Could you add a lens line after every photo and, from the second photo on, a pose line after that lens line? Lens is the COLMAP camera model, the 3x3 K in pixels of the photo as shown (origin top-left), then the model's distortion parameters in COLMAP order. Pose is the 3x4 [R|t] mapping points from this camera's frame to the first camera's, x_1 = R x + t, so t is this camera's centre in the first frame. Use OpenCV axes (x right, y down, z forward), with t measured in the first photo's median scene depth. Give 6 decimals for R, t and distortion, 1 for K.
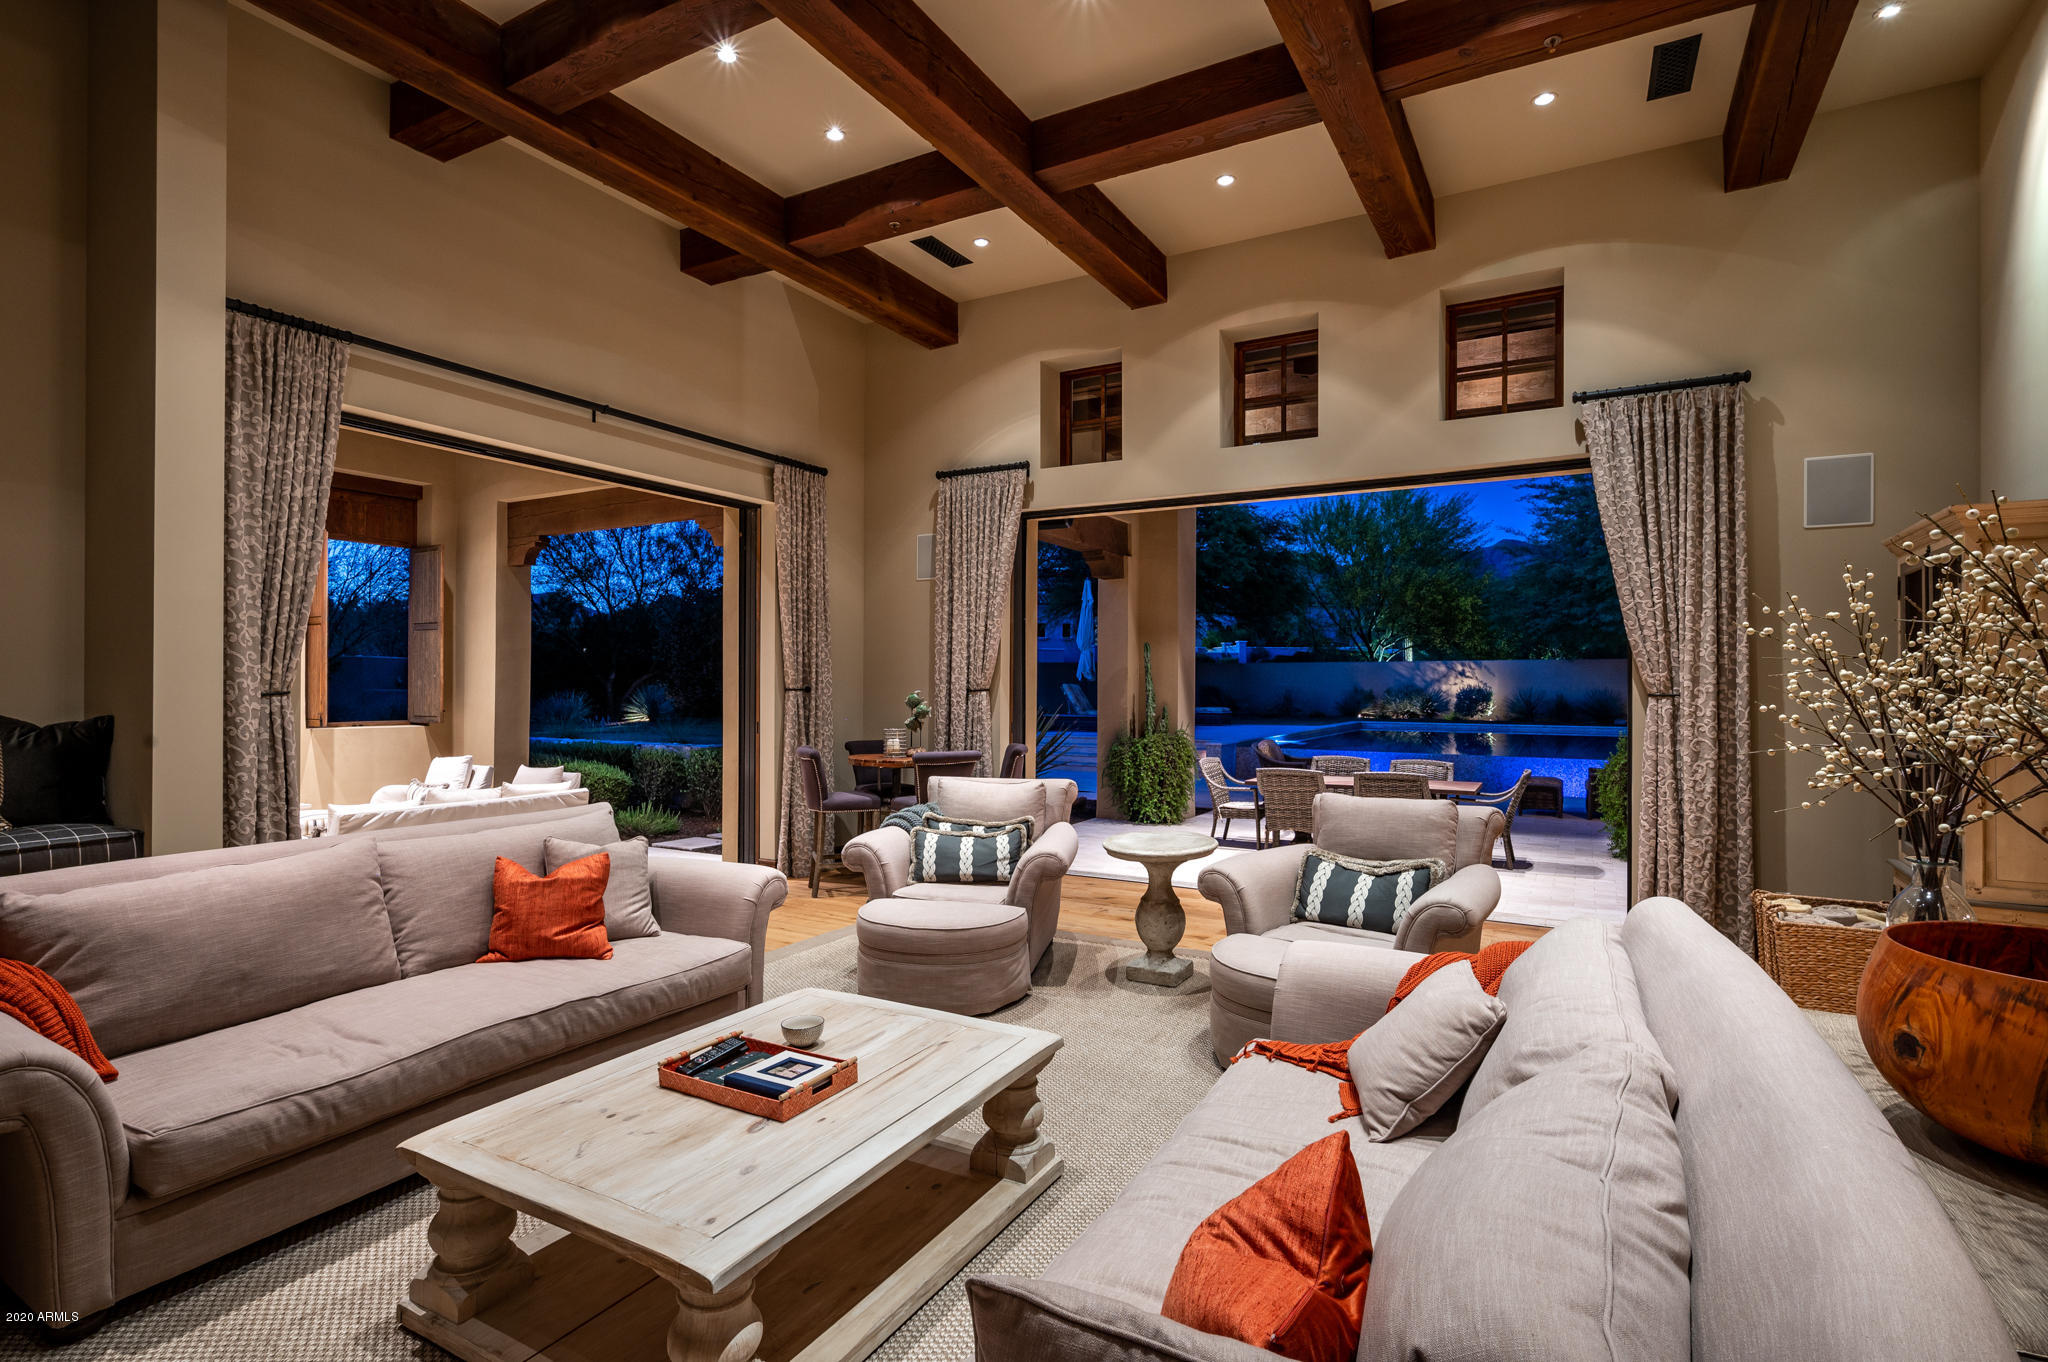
lens RADIAL K [[1008.4, 0, 1004.2], [0, 1008.4, 682.7], [0, 0, 1]] dist [-0.000093, -0.001168]
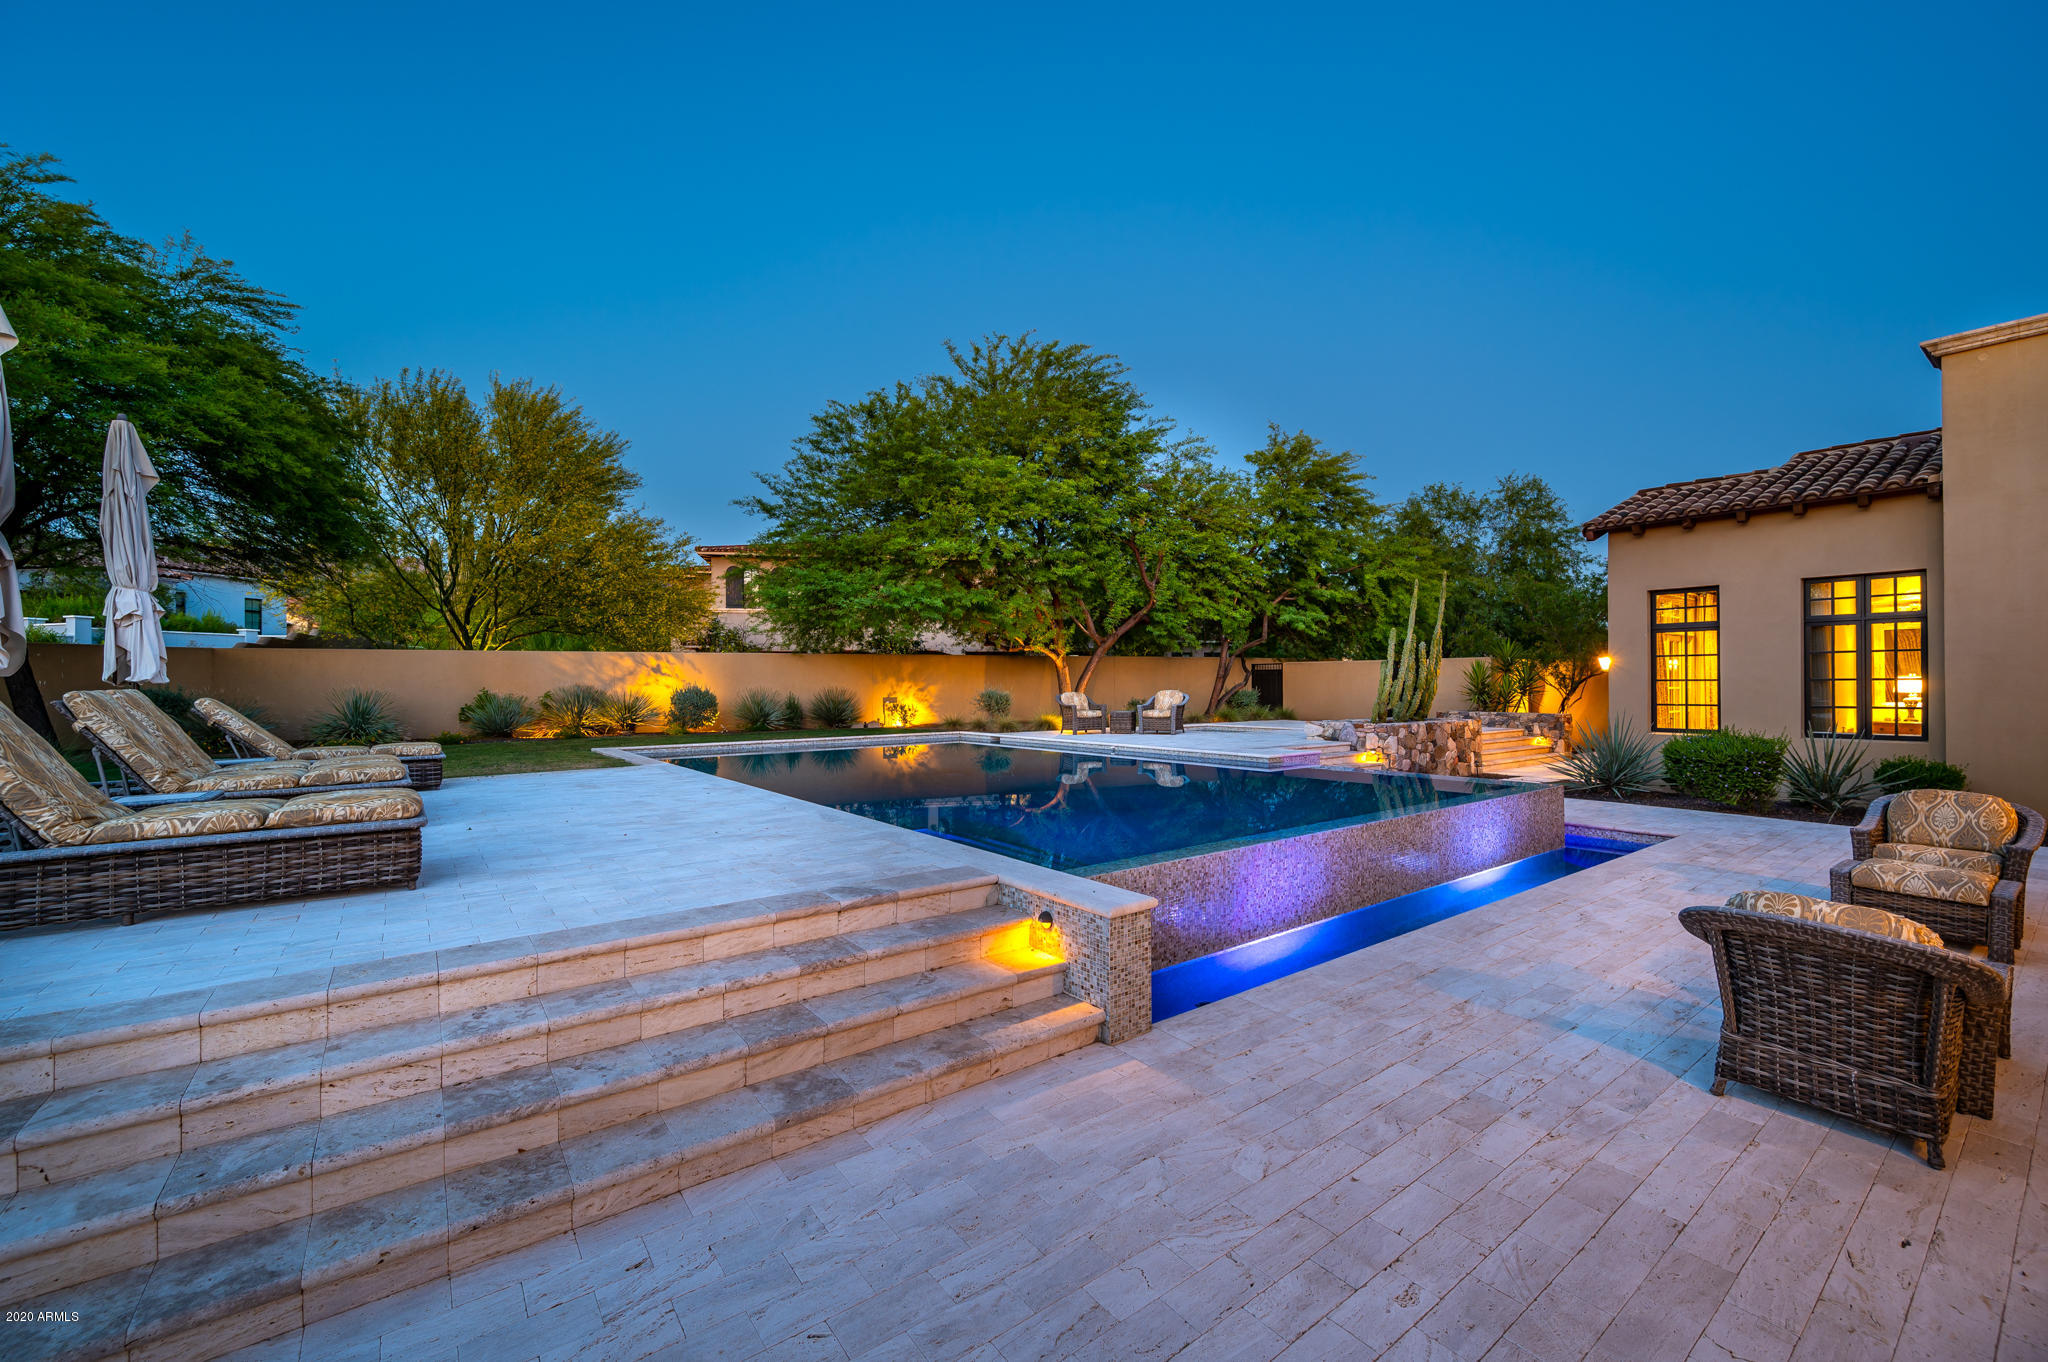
lens RADIAL K [[841.3, 0, 1061.1], [0, 841.3, 678.2], [0, 0, 1]] dist [0.002685, -0.000309]
pose [[0.377135, -0.001001, 0.926158, -0.000936], [0.007305, 0.999972, -0.001894, 0.000309], [-0.926130, 0.007480, 0.377131, 0.523197]]
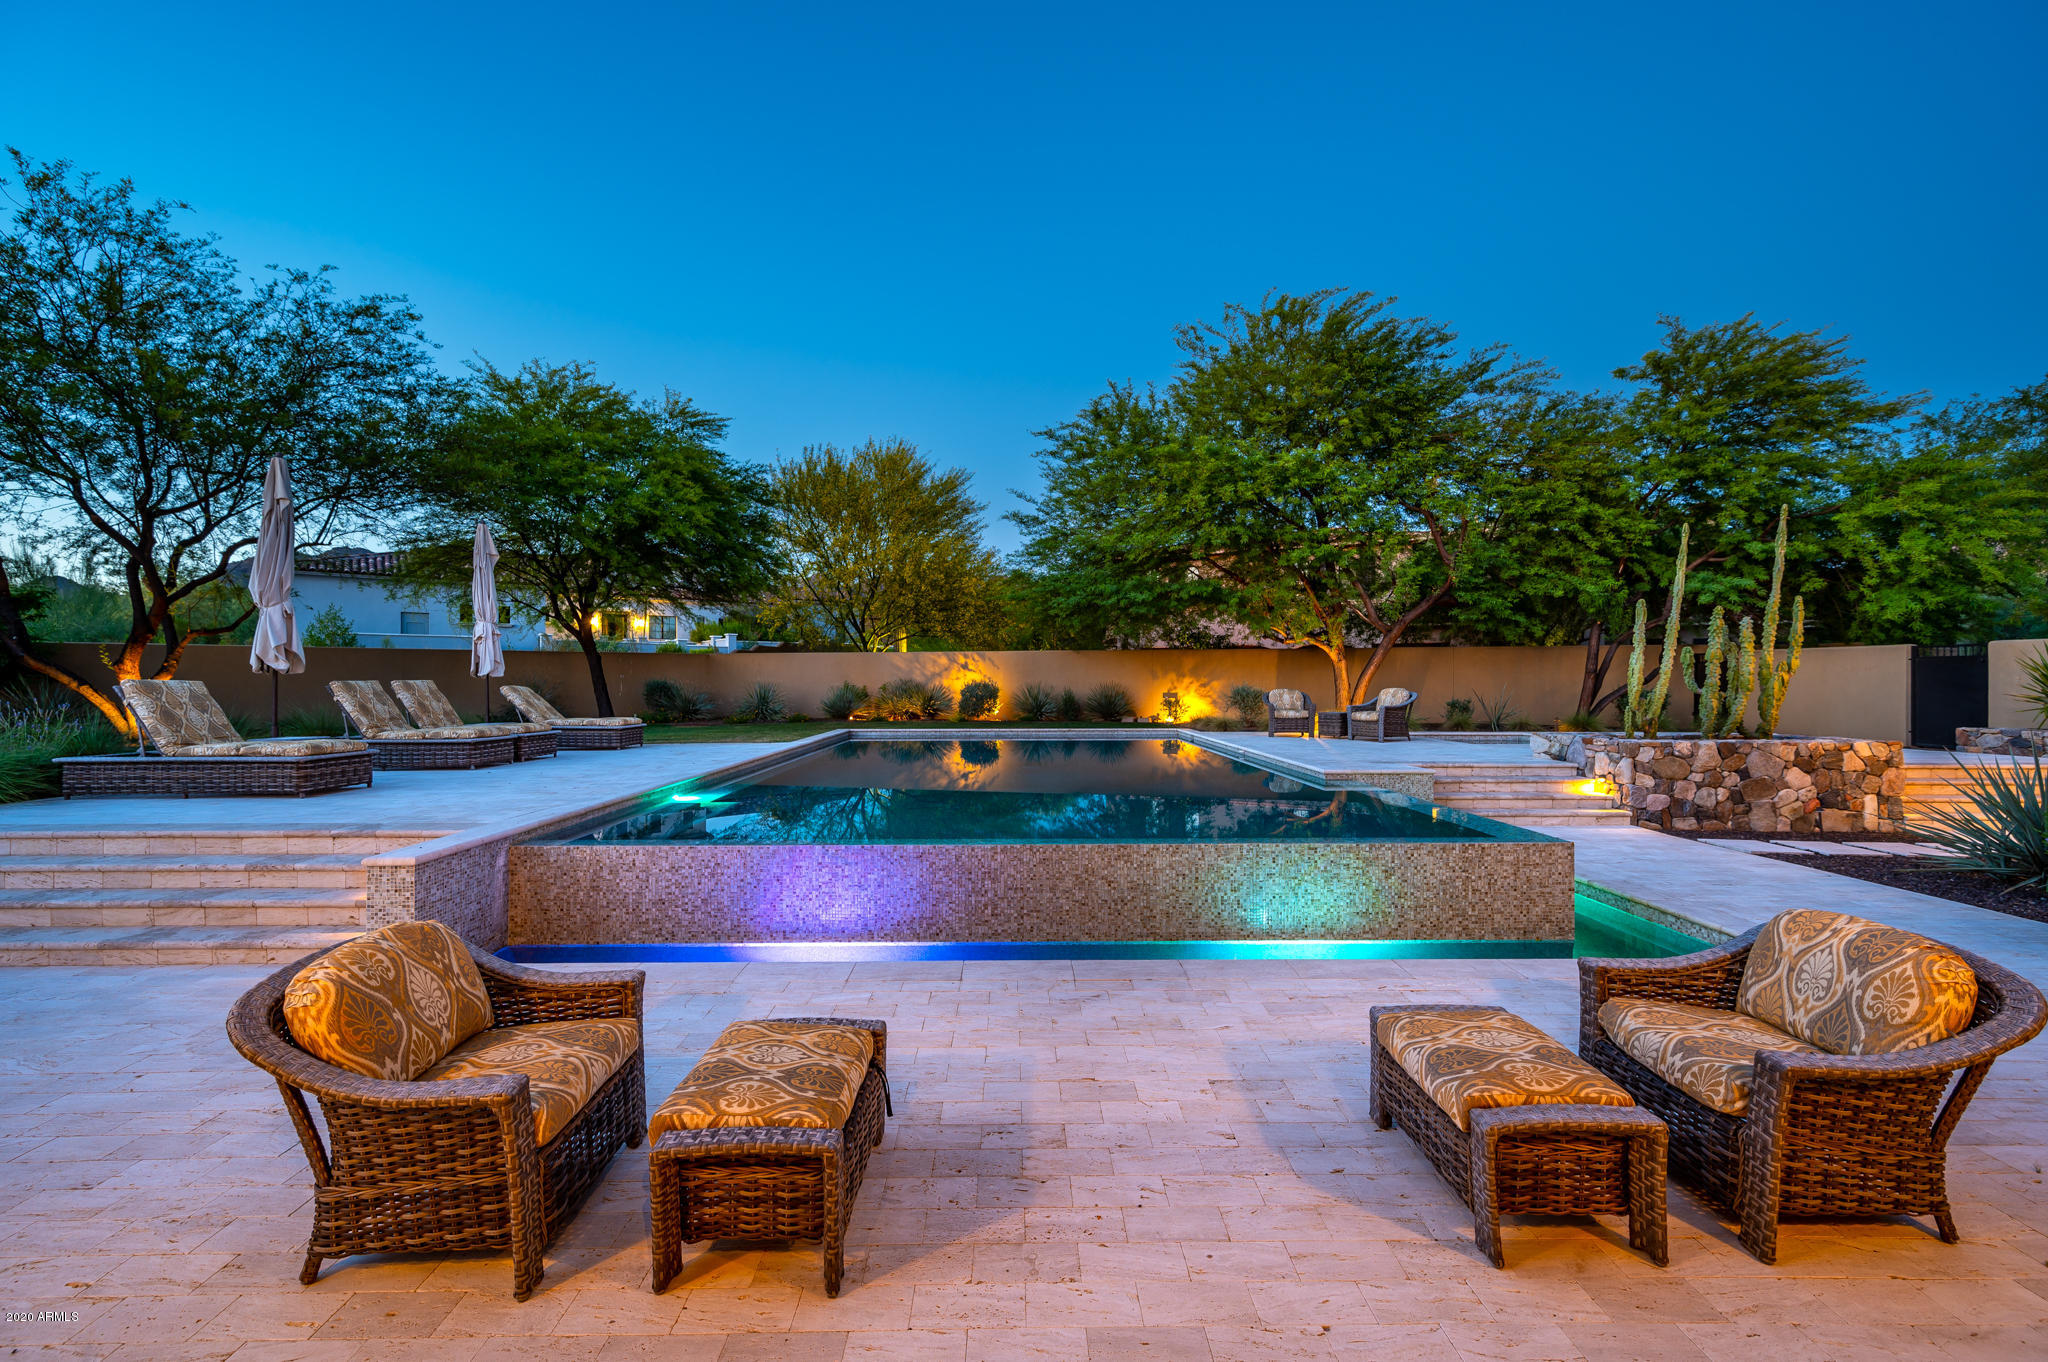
lens RADIAL K [[841.3, 0, 1020.4], [0, 841.3, 679.4], [0, 0, 1]] dist [0.002685, -0.000309]
pose [[0.862071, -0.005002, 0.506763, 0.136894], [0.005044, 0.999986, 0.001289, 0.001426], [-0.506763, 0.001445, 0.862084, 0.373643]]
